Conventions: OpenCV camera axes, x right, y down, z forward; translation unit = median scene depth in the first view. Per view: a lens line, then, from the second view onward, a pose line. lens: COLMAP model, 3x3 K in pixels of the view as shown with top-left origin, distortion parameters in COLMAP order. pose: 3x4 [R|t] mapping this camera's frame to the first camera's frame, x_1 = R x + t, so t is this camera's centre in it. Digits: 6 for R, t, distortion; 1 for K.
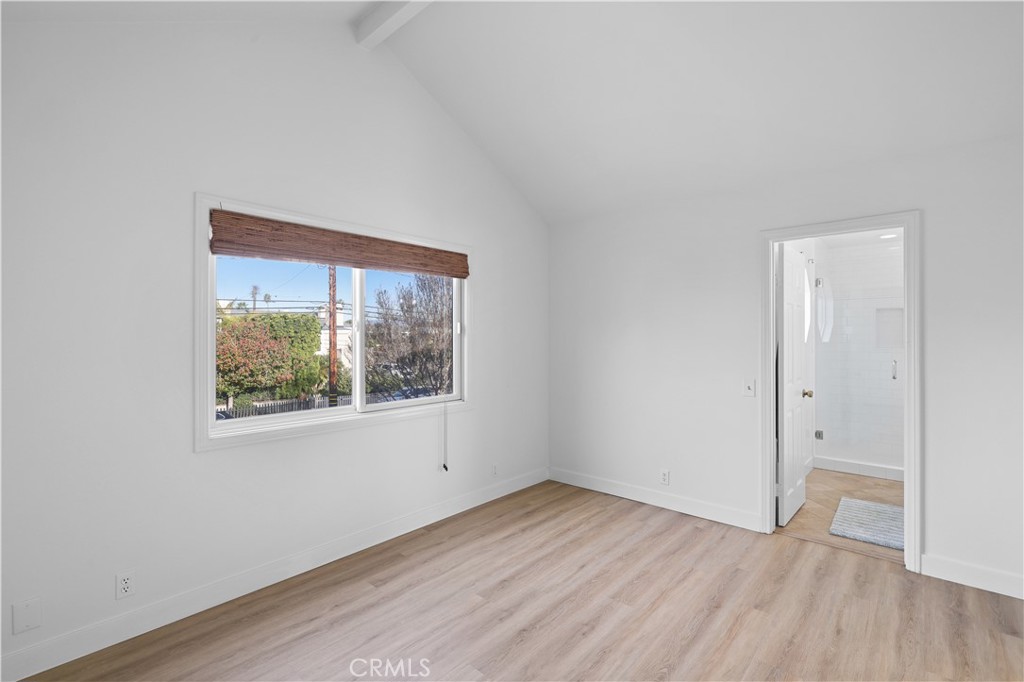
lens RADIAL K [[464.4, 0, 512.0], [0, 464.4, 341.0], [0, 0, 1]] dist [0.000969, 0.000198]
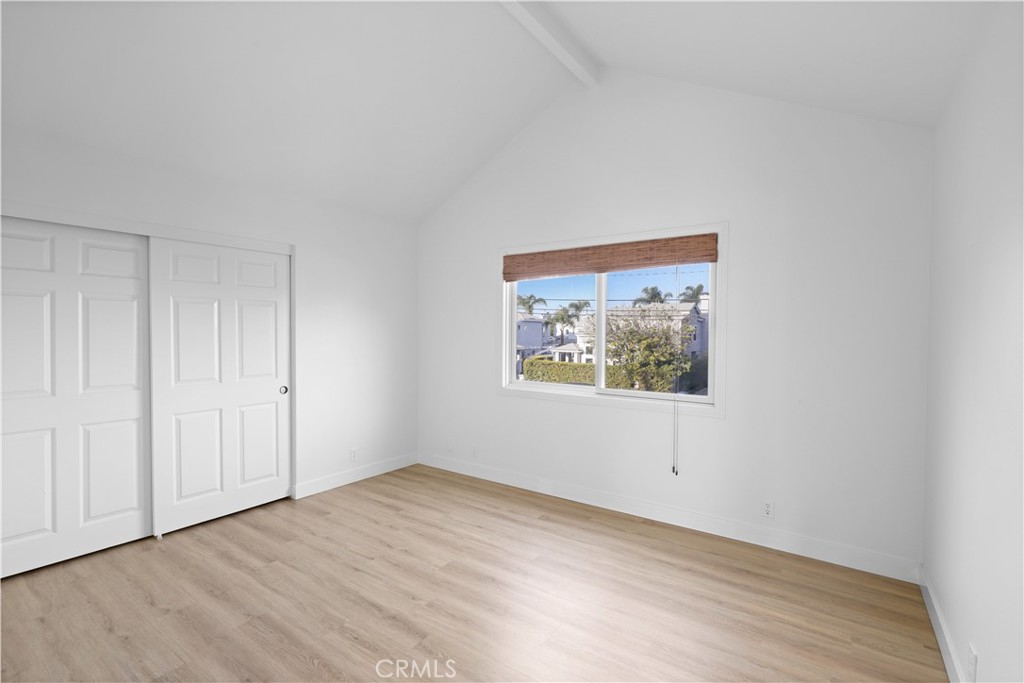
lens RADIAL K [[464.4, 0, 512.0], [0, 464.4, 341.5], [0, 0, 1]] dist [0.000969, 0.000198]
pose [[0.110542, 0.025361, -0.993548, 0.837741], [-0.015259, 0.999600, 0.023818, -0.004475], [0.993754, 0.012528, 0.110884, 0.643418]]
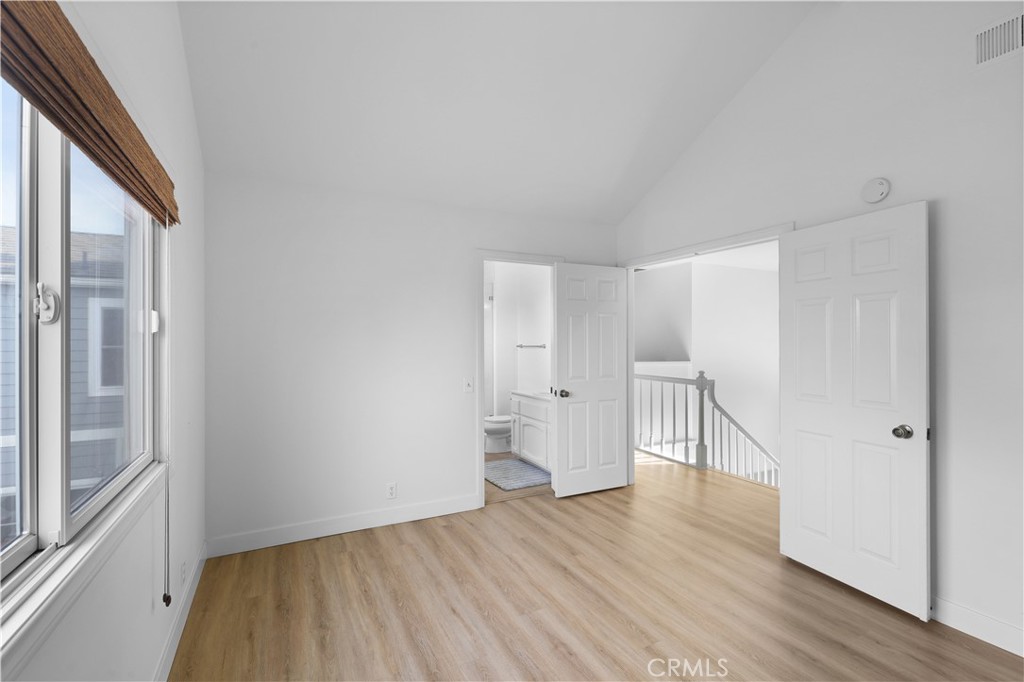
lens RADIAL K [[458.7, 0, 503.6], [0, 458.7, 339.1], [0, 0, 1]] dist [0.000640, 0.000011]
pose [[0.369113, 0.003702, 0.929377, -0.532872], [0.009390, 0.999926, -0.007712, -0.001480], [-0.929337, 0.011573, 0.369051, 0.541158]]
